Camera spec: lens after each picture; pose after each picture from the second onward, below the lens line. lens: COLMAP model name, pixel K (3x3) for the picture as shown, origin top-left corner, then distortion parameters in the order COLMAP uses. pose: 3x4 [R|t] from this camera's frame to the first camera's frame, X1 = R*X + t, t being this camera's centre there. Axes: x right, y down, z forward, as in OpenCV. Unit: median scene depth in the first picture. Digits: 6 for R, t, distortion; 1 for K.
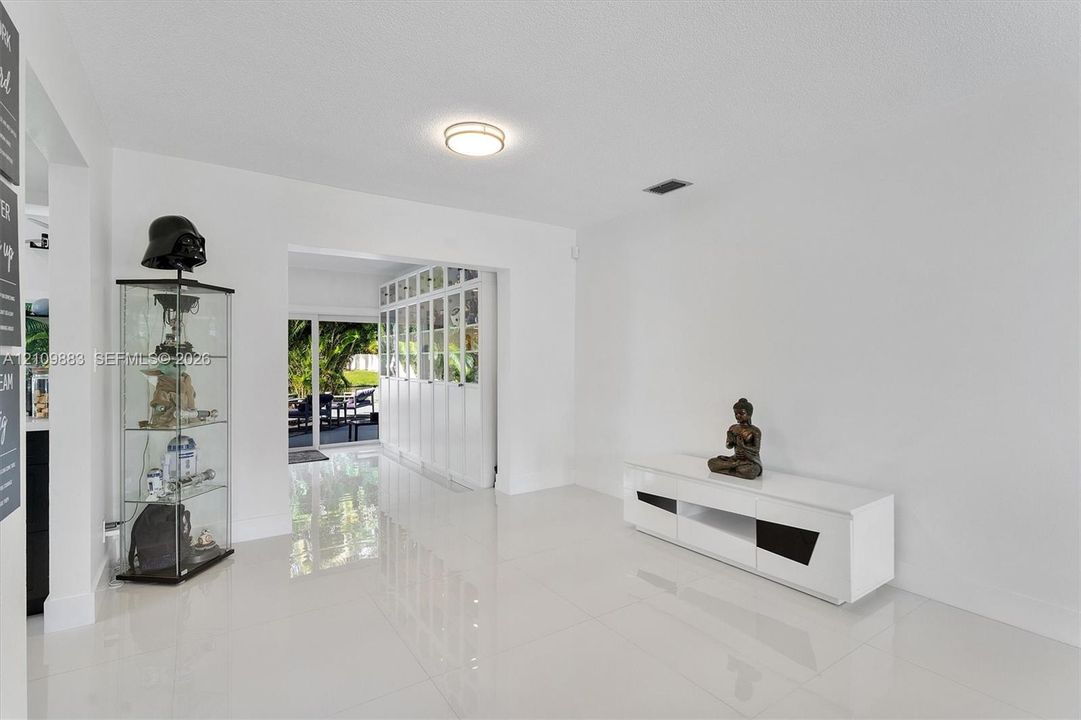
lens RADIAL K [[505.2, 0, 532.3], [0, 505.2, 372.8], [0, 0, 1]] dist [-0.002540, -0.000298]
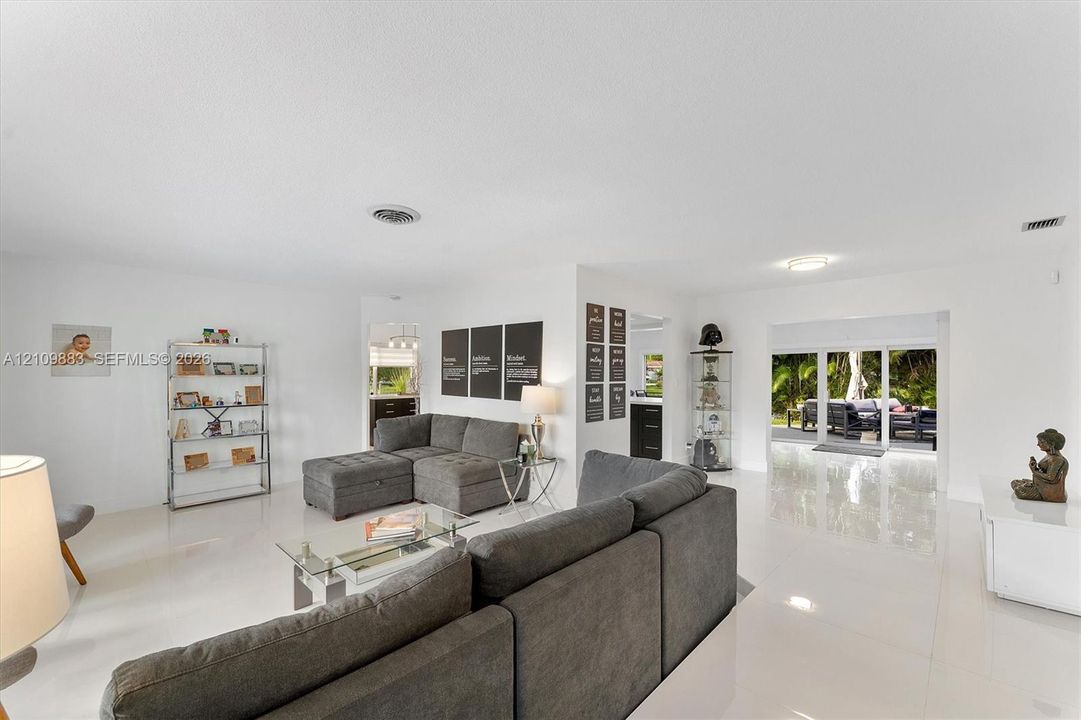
lens RADIAL K [[460.3, 0, 541.3], [0, 460.3, 356.6], [0, 0, 1]] dist [-0.000728, -0.000093]
pose [[0.210003, -0.032044, -0.977175, 1.295746], [-0.008645, 0.999363, -0.034630, -0.067143], [0.977662, 0.015720, 0.209592, -0.270658]]
